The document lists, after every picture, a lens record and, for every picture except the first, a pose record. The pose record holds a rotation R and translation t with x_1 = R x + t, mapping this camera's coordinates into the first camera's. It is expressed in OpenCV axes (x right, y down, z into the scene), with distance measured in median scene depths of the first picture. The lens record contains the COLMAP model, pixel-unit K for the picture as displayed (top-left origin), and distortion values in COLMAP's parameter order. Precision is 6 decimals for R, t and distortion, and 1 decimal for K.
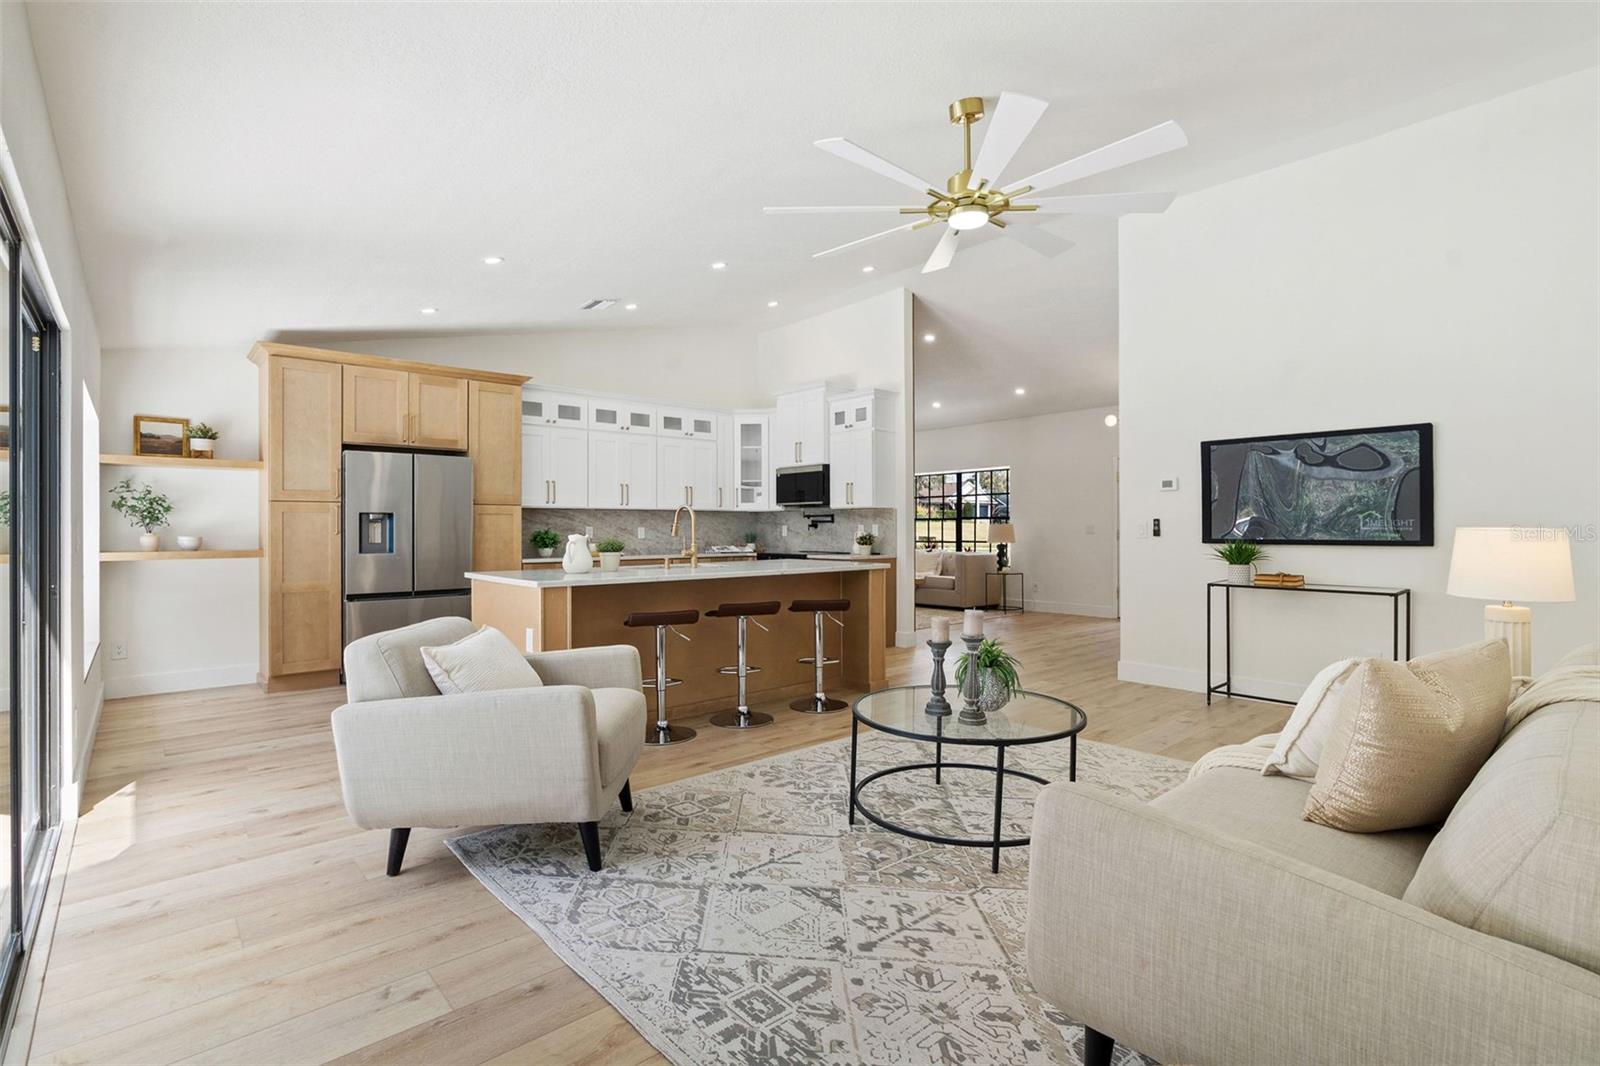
lens RADIAL K [[742.9, 0, 811.9], [0, 742.9, 512.9], [0, 0, 1]] dist [-0.011507, 0.004867]
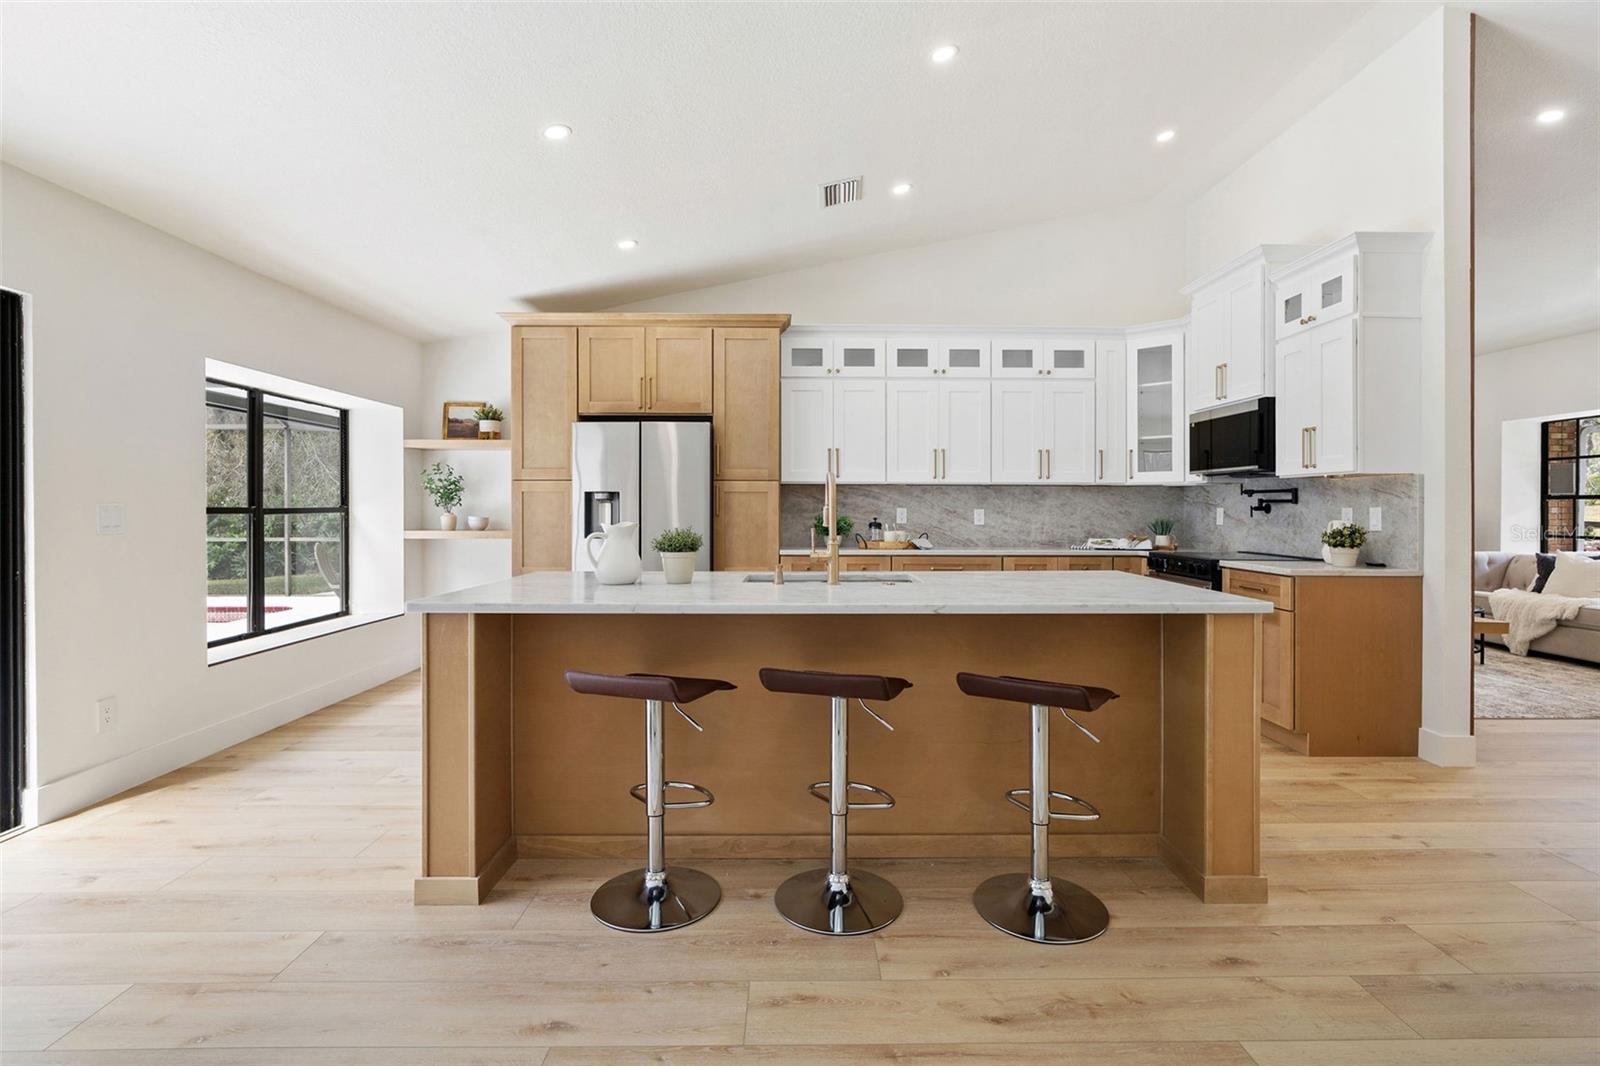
lens RADIAL K [[758.8, 0, 808.7], [0, 758.8, 495.3], [0, 0, 1]] dist [0.001749, -0.000652]
pose [[0.752983, -0.004735, -0.658023, 0.178332], [0.008094, 0.999965, 0.002065, 0.004192], [0.657991, -0.006881, 0.752995, 0.473041]]
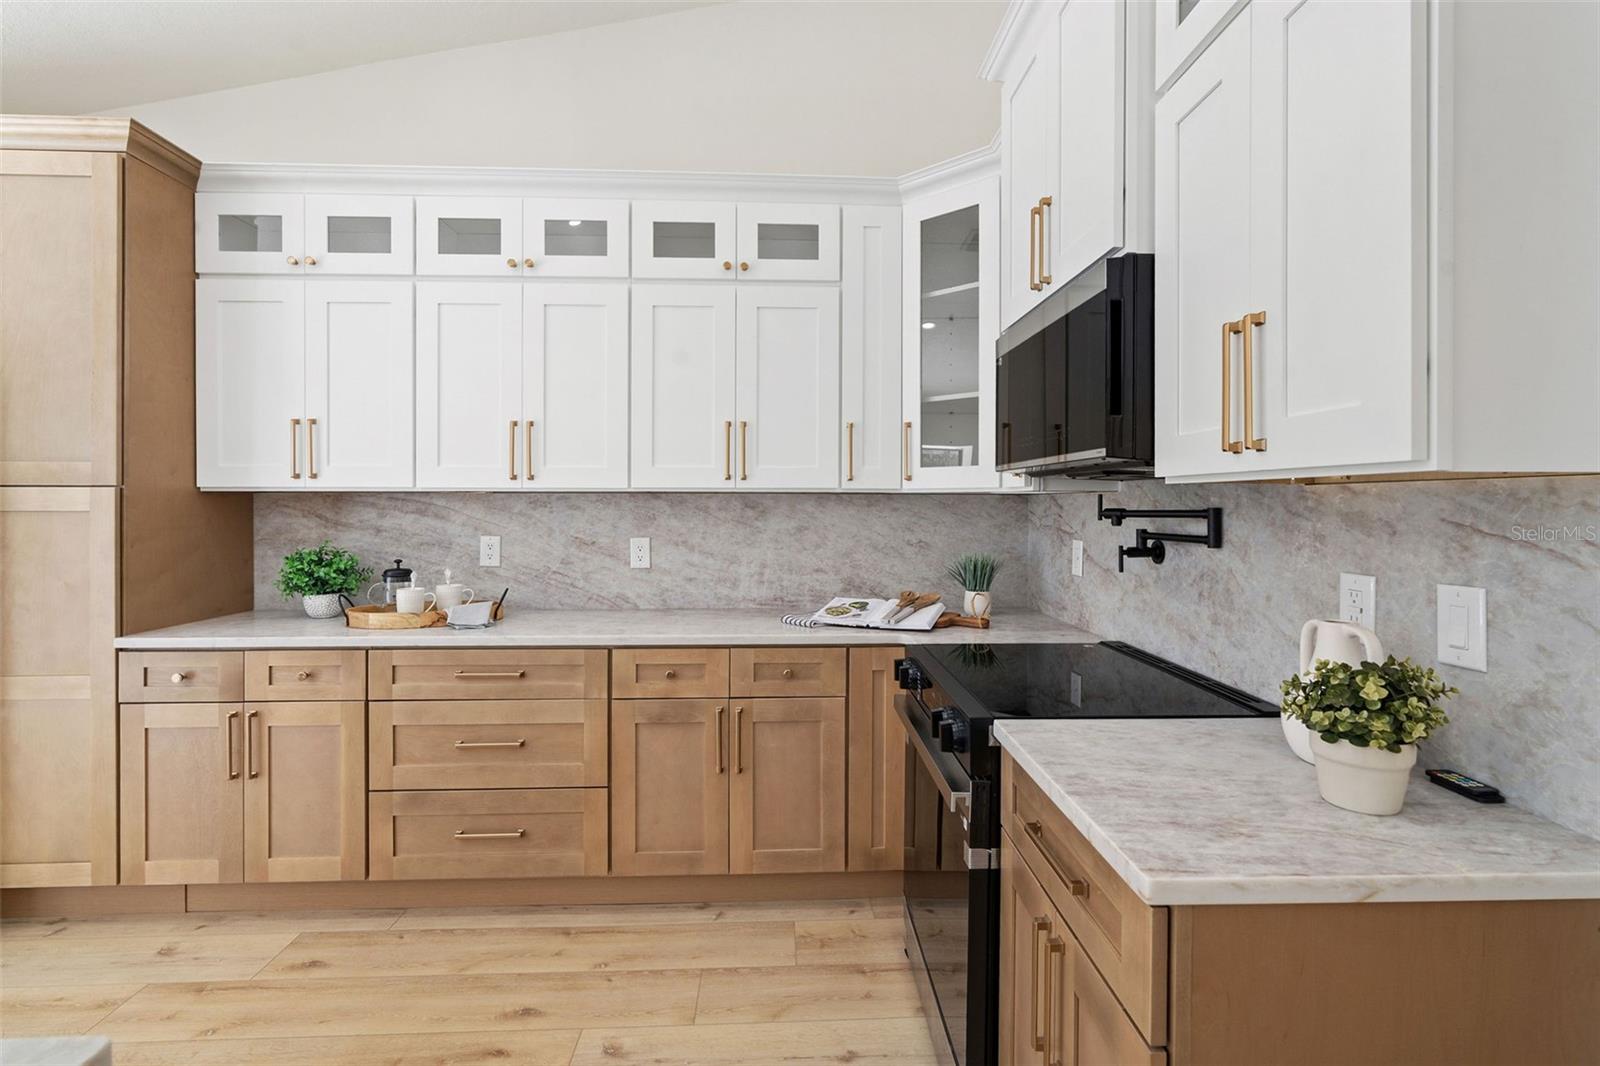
lens RADIAL K [[742.9, 0, 800.2], [0, 742.9, 503.2], [0, 0, 1]] dist [-0.011507, 0.004867]
pose [[0.766940, 0.005985, -0.641691, 0.103509], [0.008527, 0.999773, 0.019516, -0.007010], [0.641663, -0.020439, 0.766715, 1.060568]]
